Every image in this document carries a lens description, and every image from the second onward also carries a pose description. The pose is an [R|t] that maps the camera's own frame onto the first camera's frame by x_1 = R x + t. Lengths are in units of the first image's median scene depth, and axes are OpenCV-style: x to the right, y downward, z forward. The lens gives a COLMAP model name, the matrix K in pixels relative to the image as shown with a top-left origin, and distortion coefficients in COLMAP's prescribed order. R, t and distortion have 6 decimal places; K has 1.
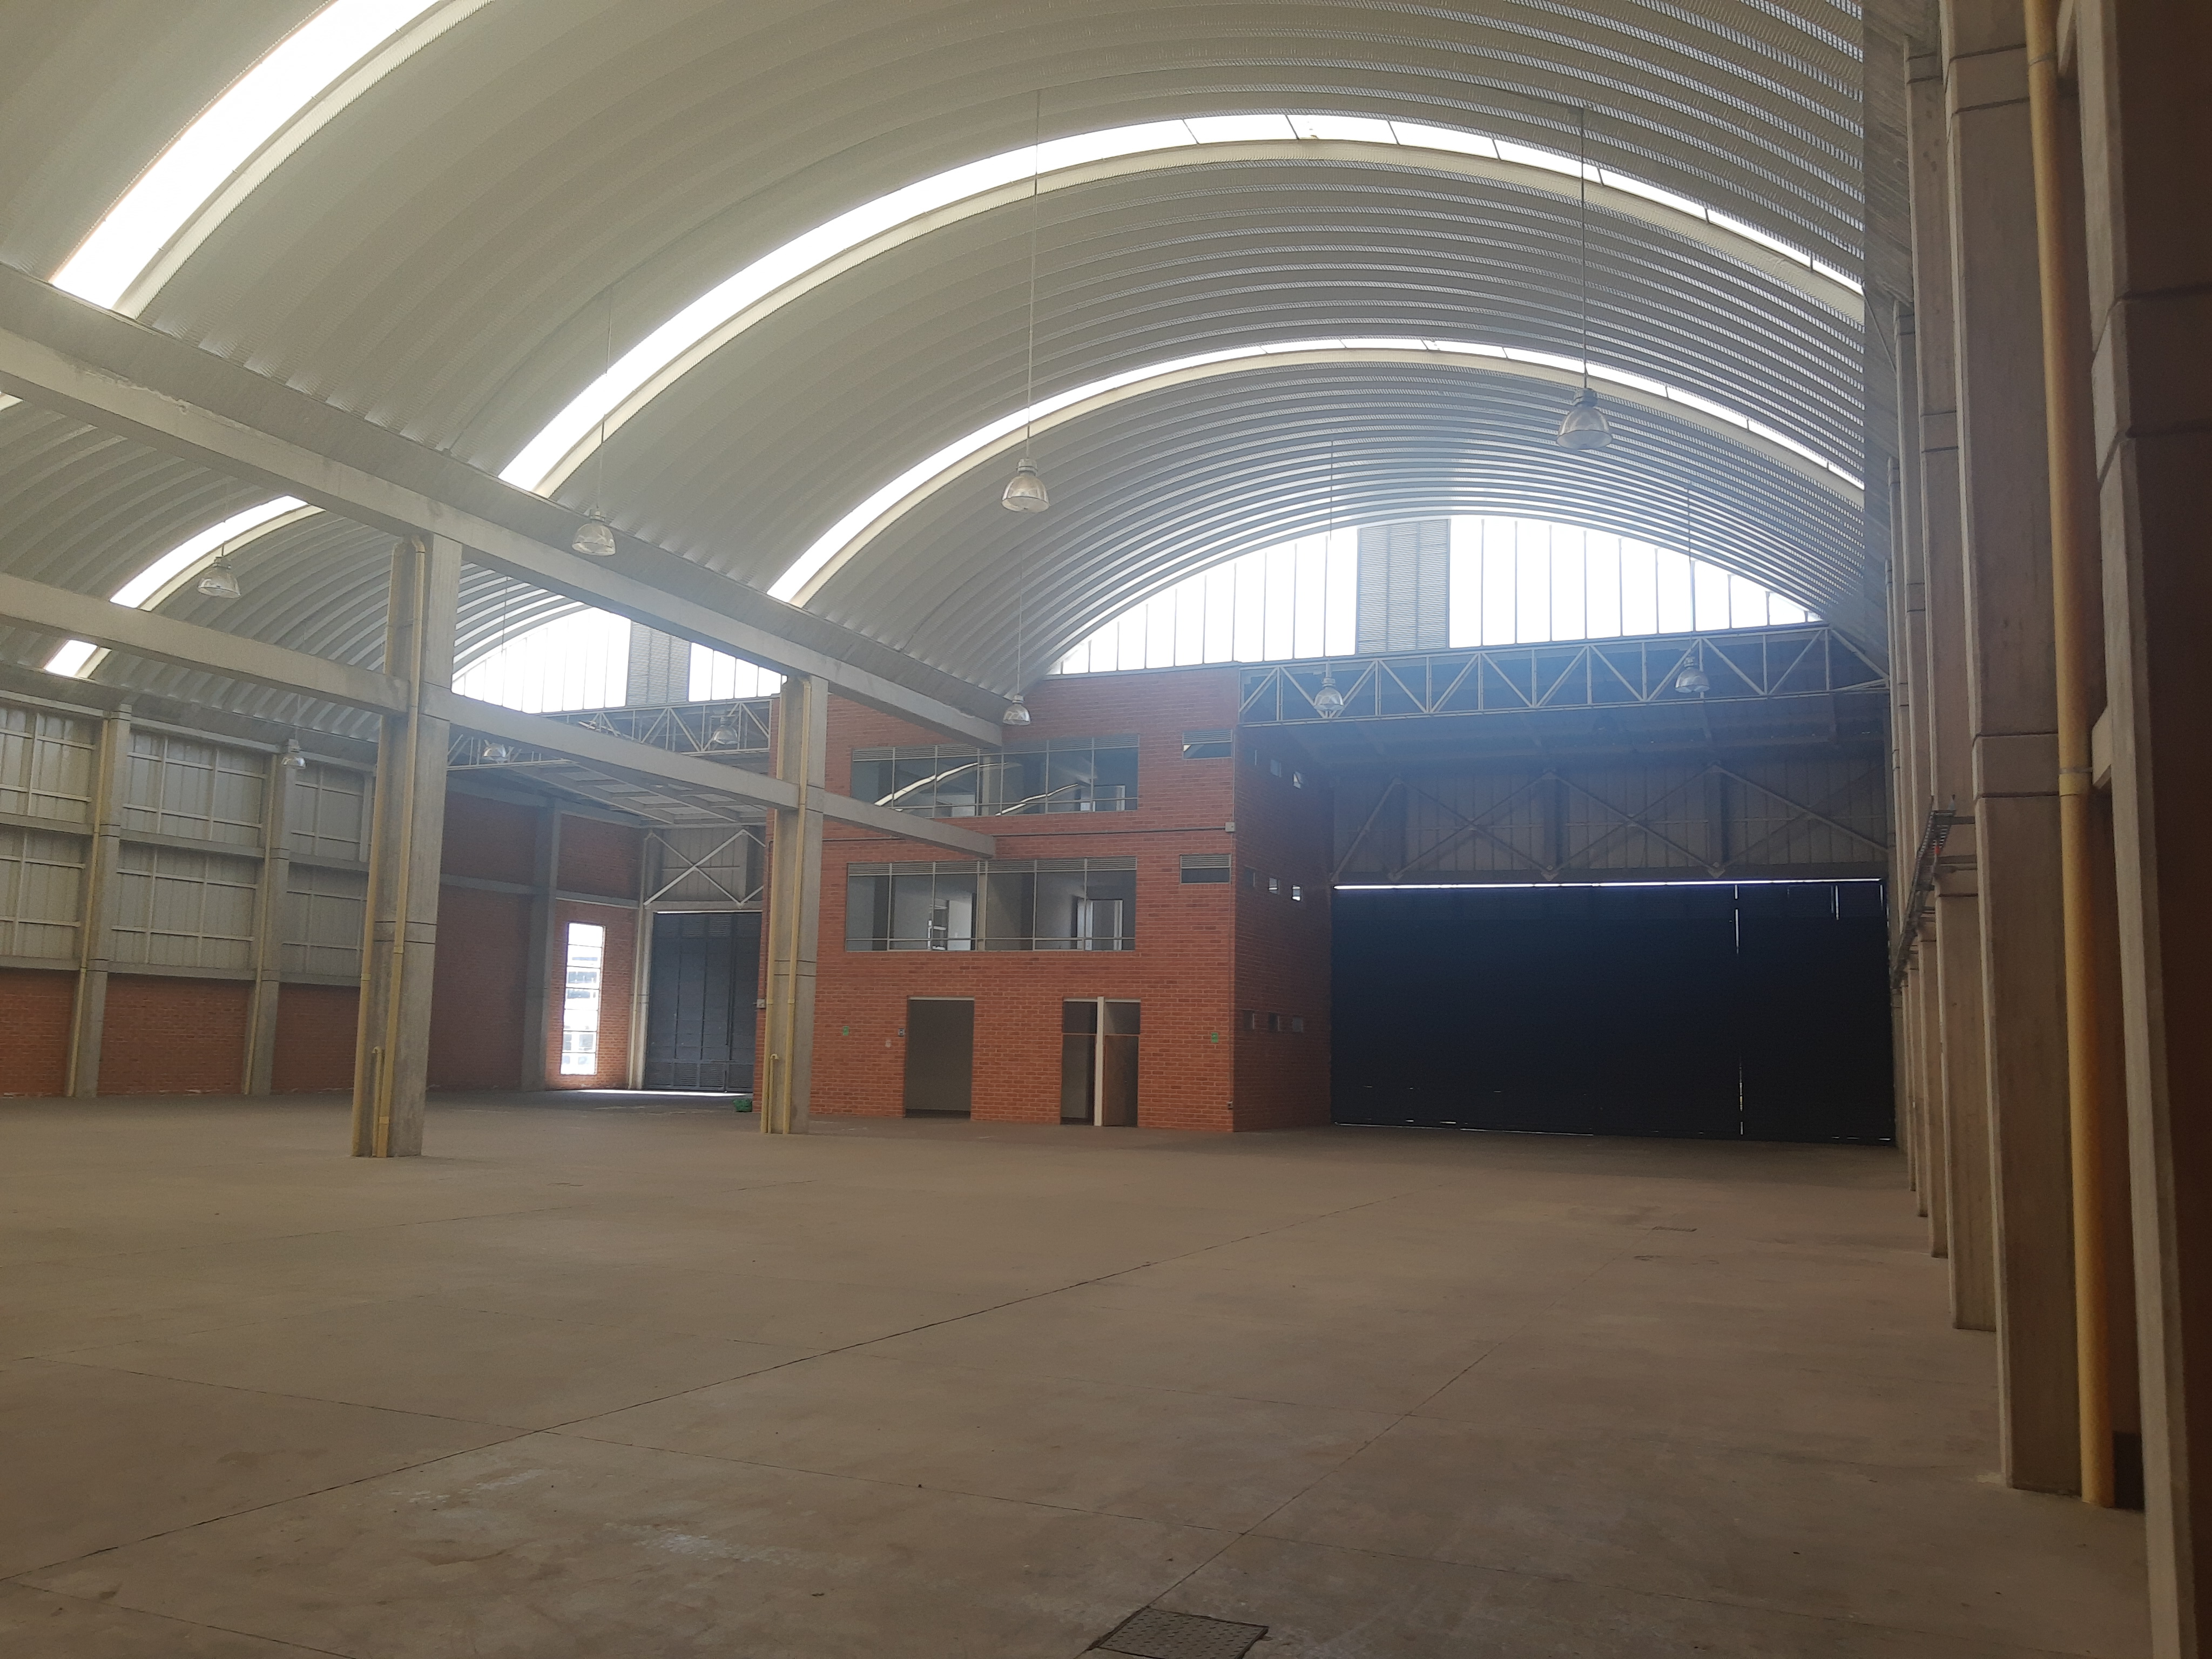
lens RADIAL K [[1783.3, 0, 1106.0], [0, 1783.3, 829.5], [0, 0, 1]] dist [-0.044920, -0.000207]
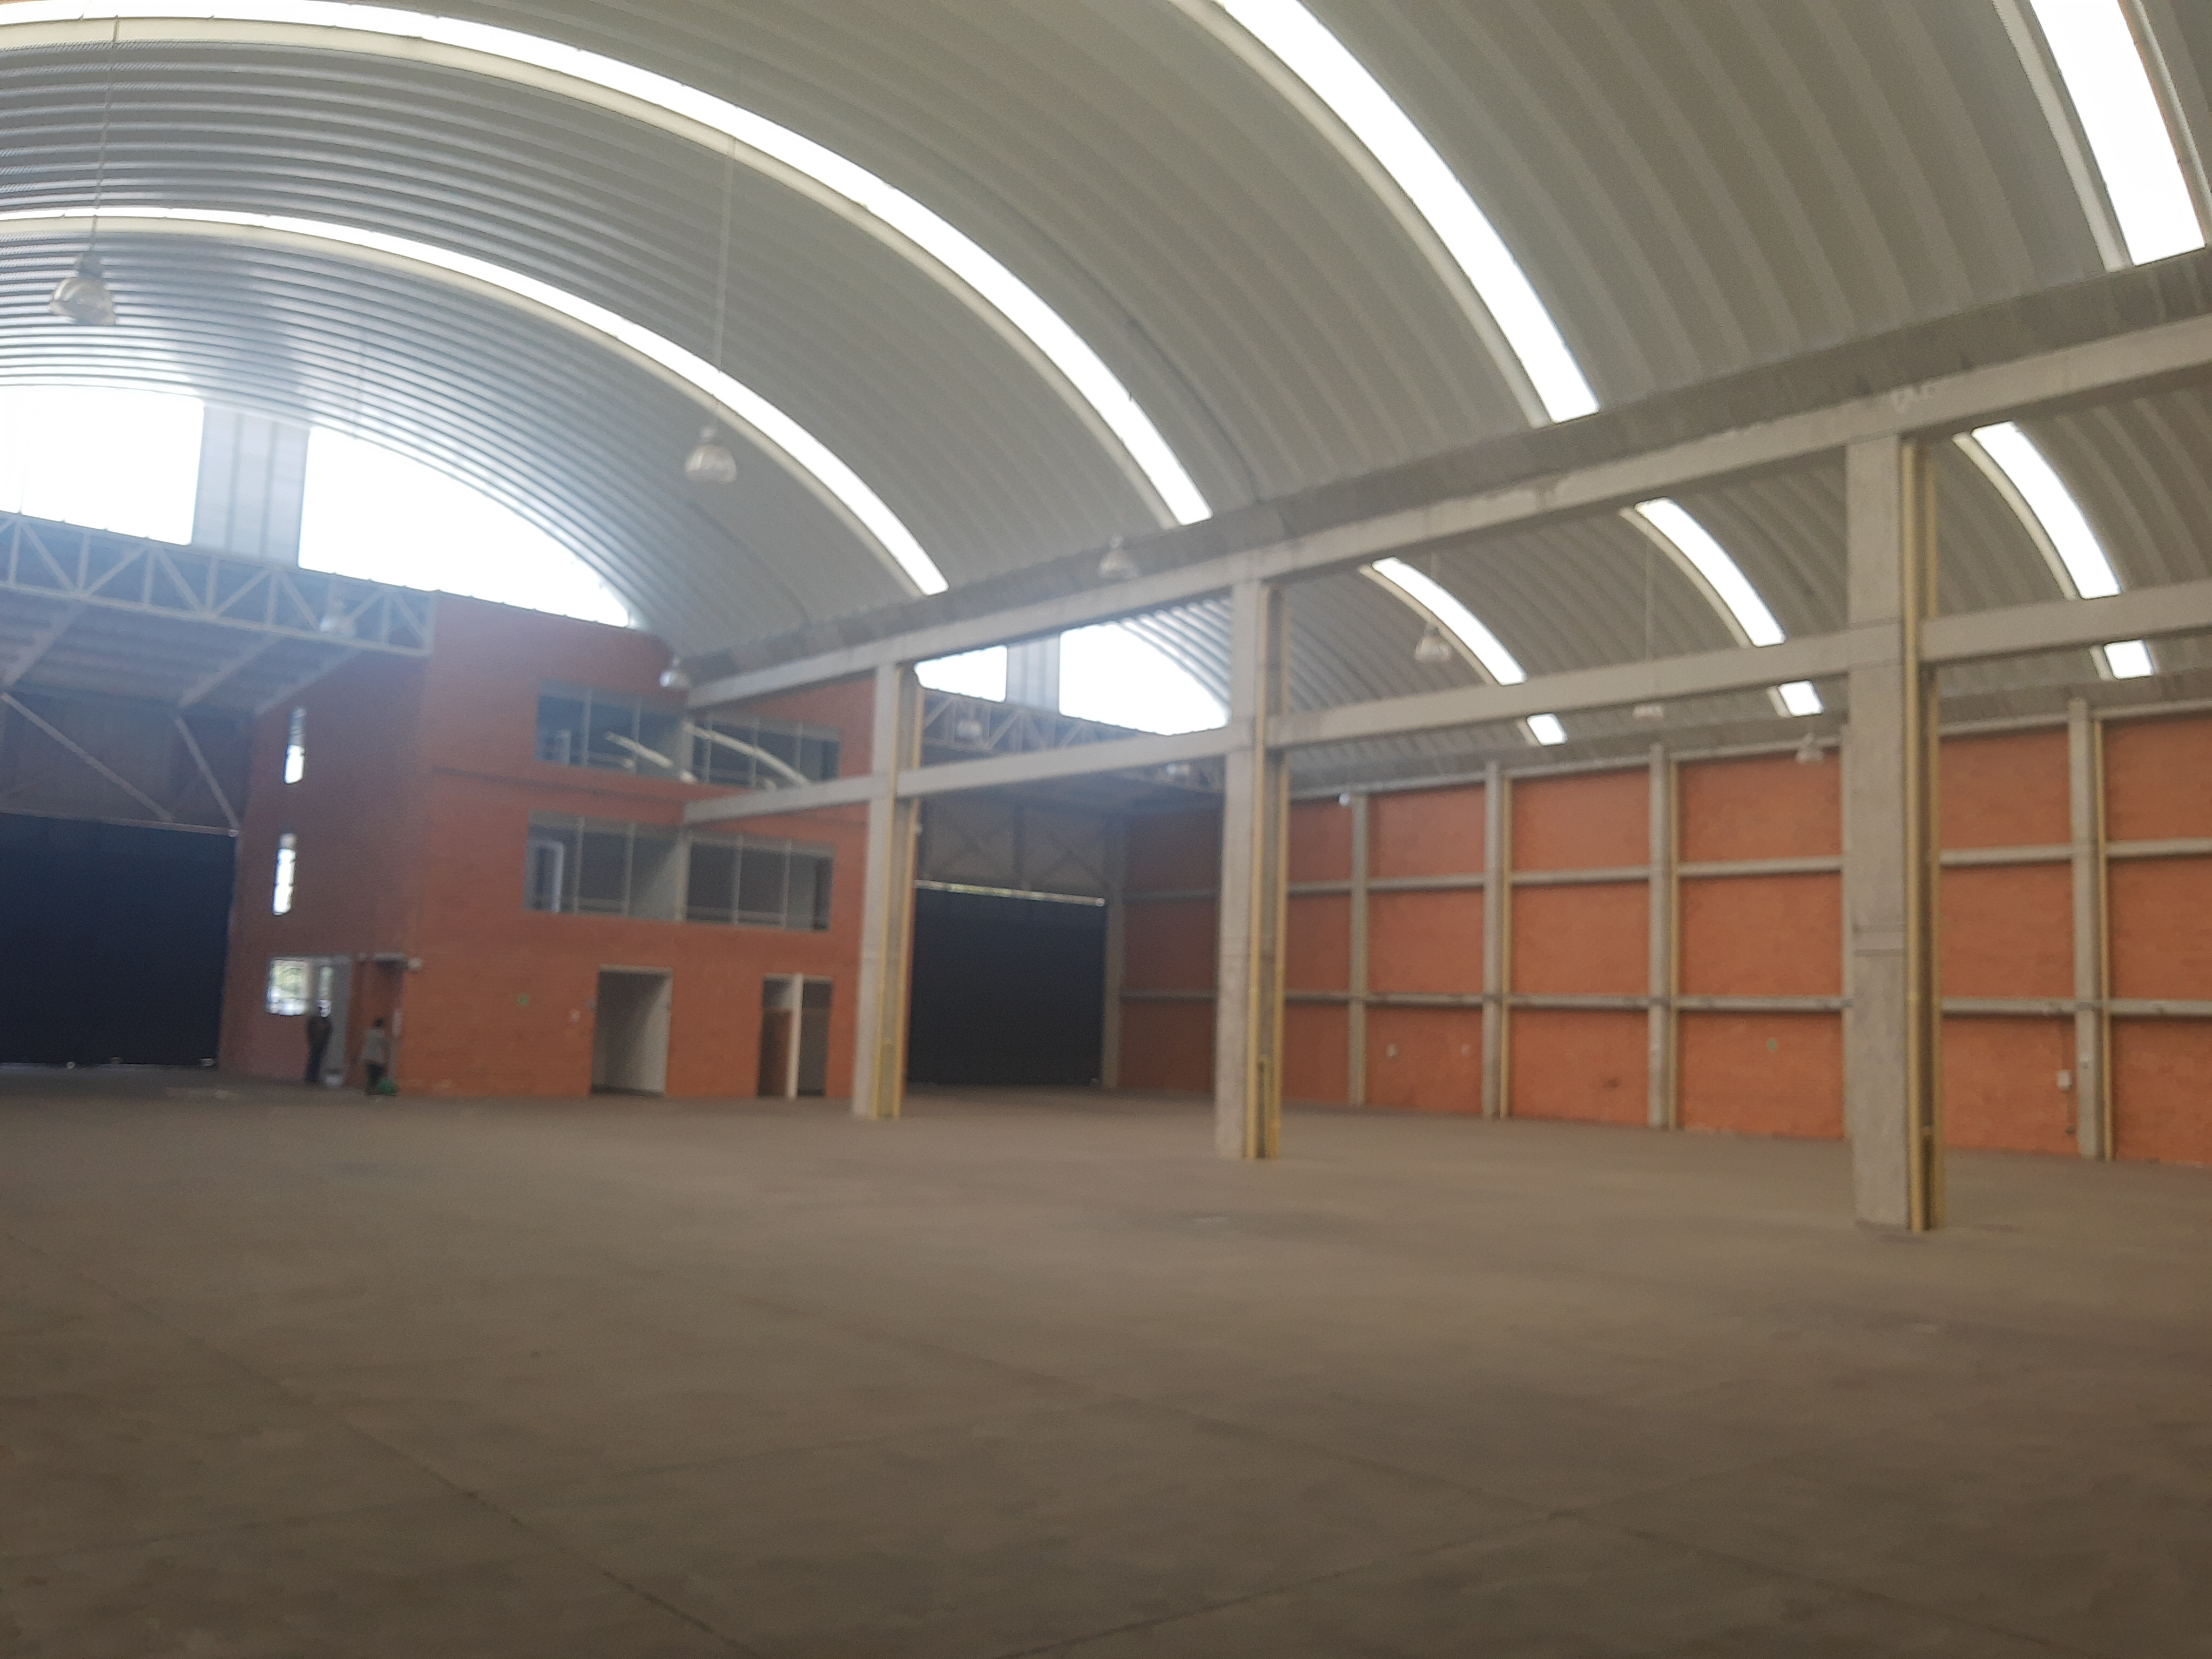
lens RADIAL K [[1783.3, 0, 1106.0], [0, 1783.3, 829.5], [0, 0, 1]] dist [-0.044920, -0.000207]
pose [[0.402746, 0.094857, 0.910383, -0.851720], [-0.139943, 0.989303, -0.041170, 0.025939], [-0.904550, -0.110821, 0.411713, 0.397016]]
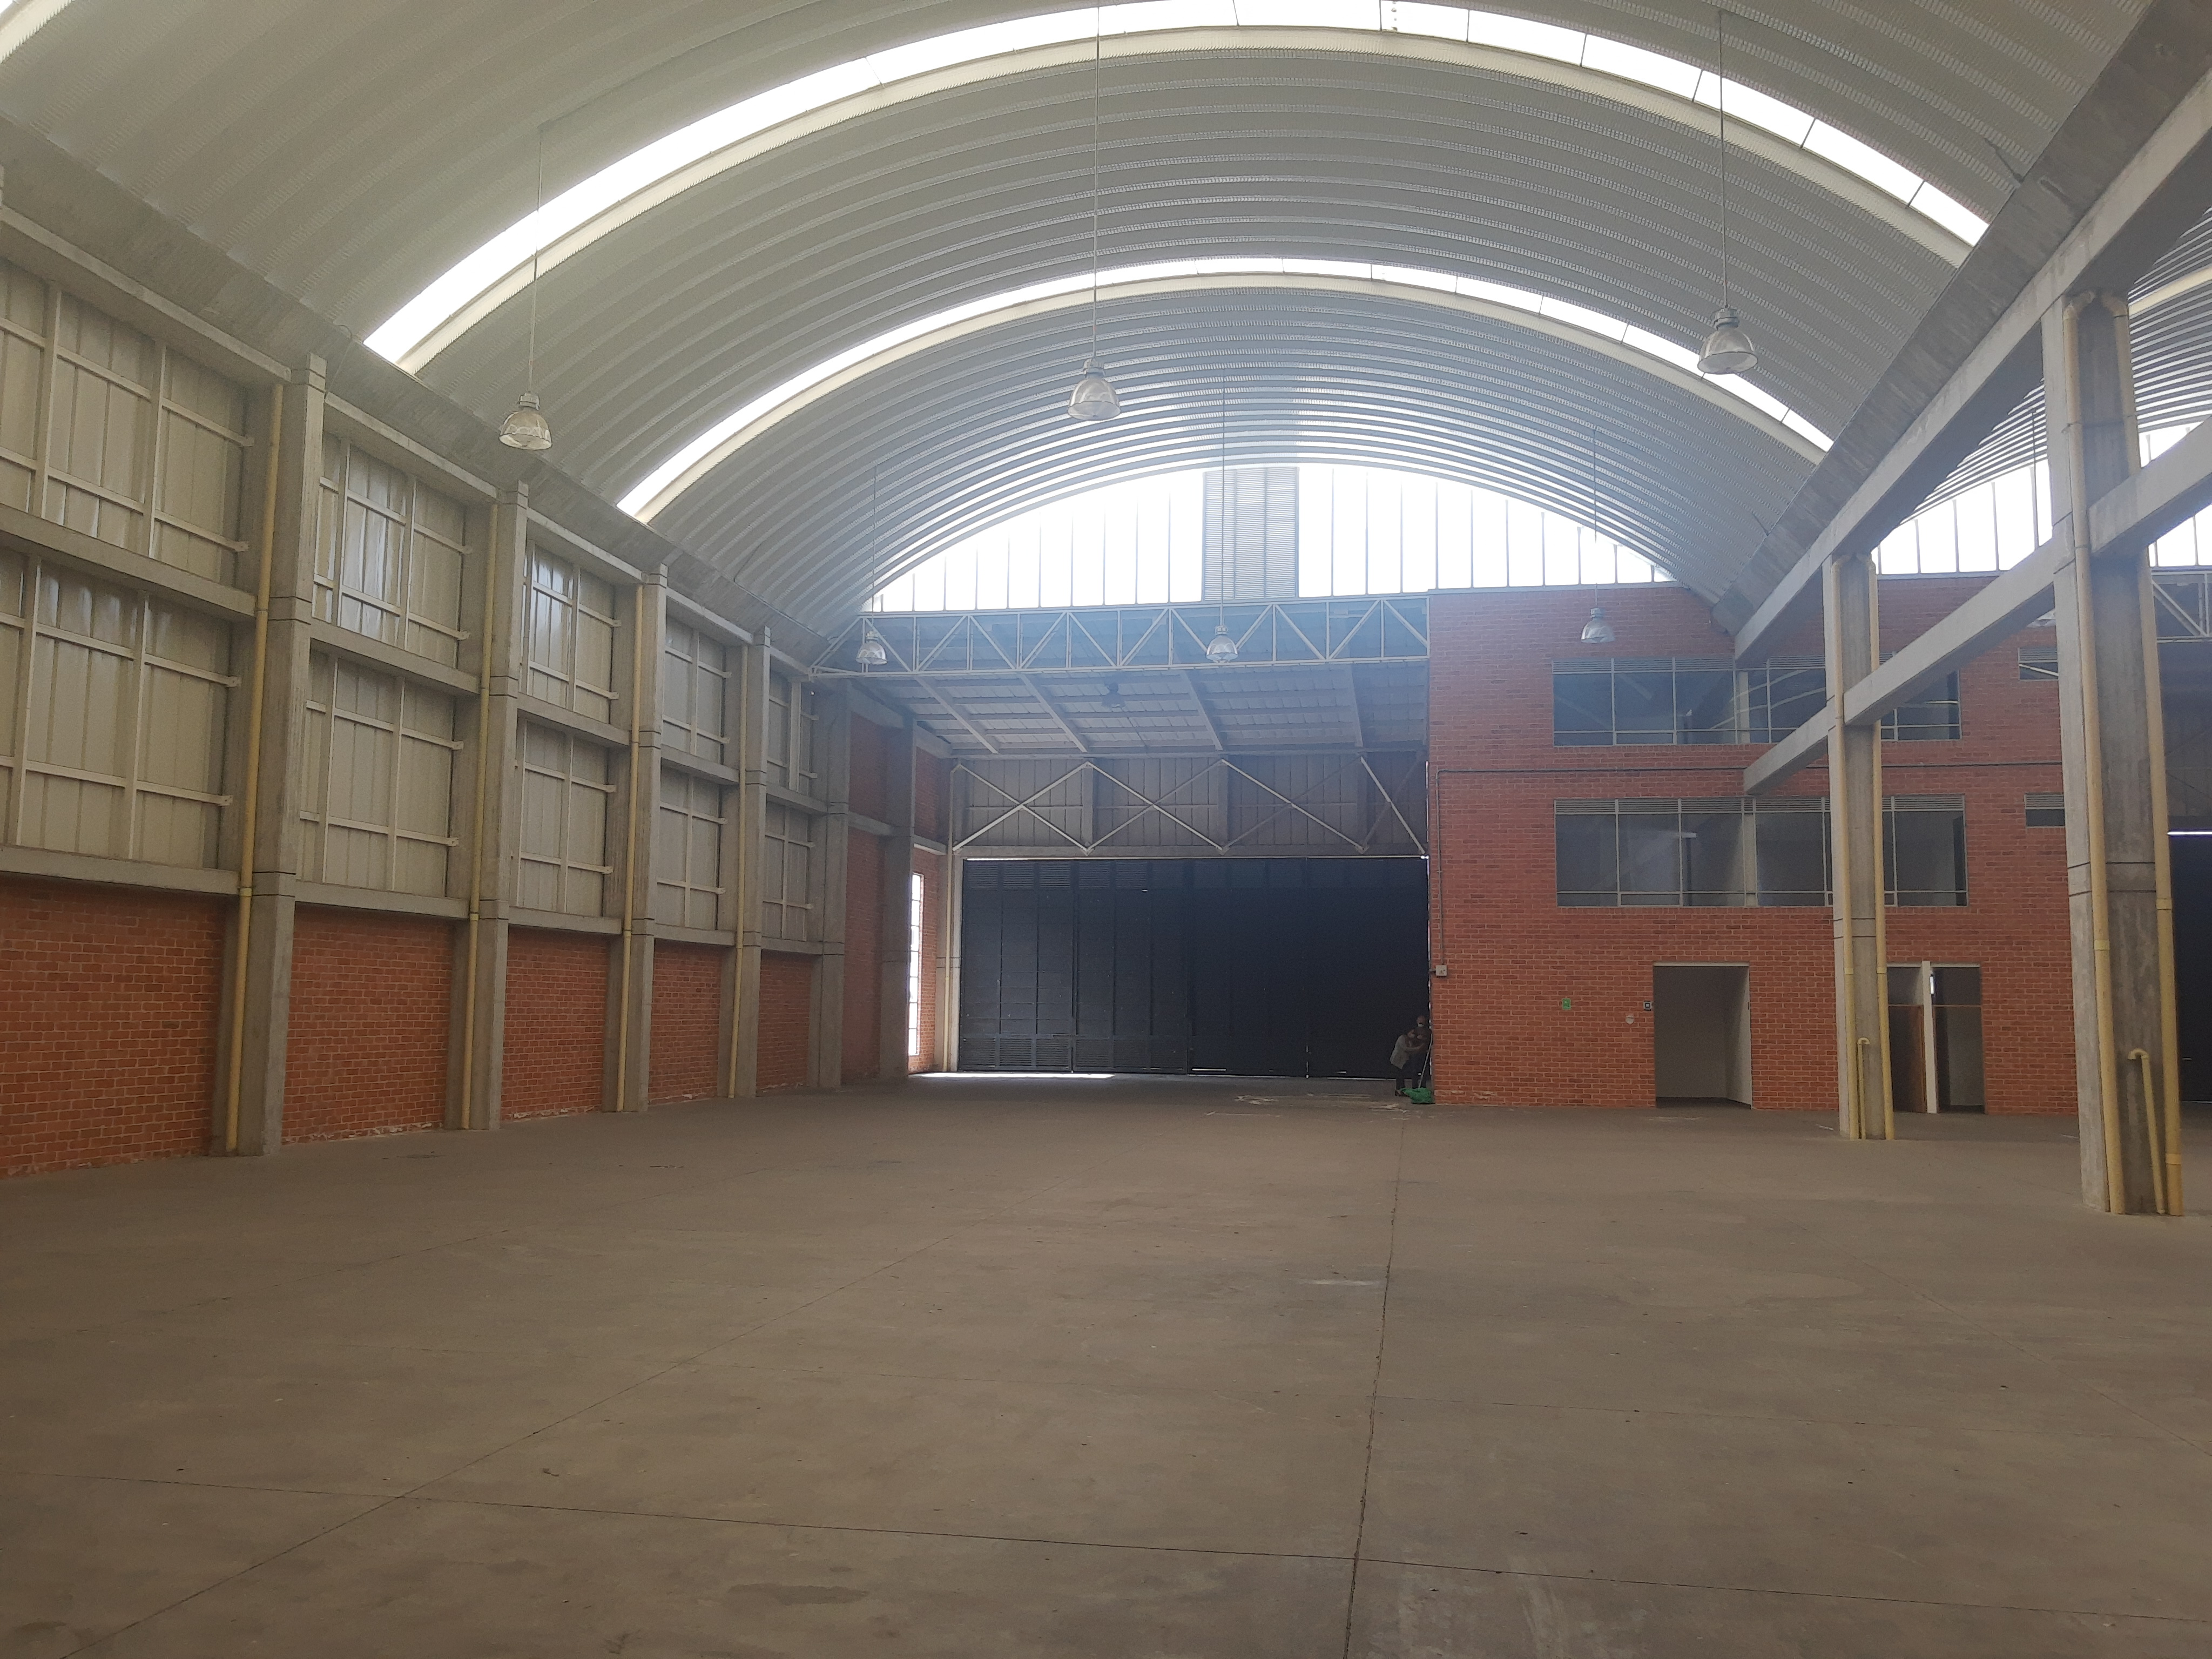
lens RADIAL K [[1787.8, 0, 1103.8], [0, 1787.8, 848.4], [0, 0, 1]] dist [-0.003428, -0.004609]
pose [[0.980610, 0.007570, 0.195824, -0.191009], [-0.014776, 0.999265, 0.035361, 0.005887], [-0.195413, -0.037568, 0.980001, 0.088458]]
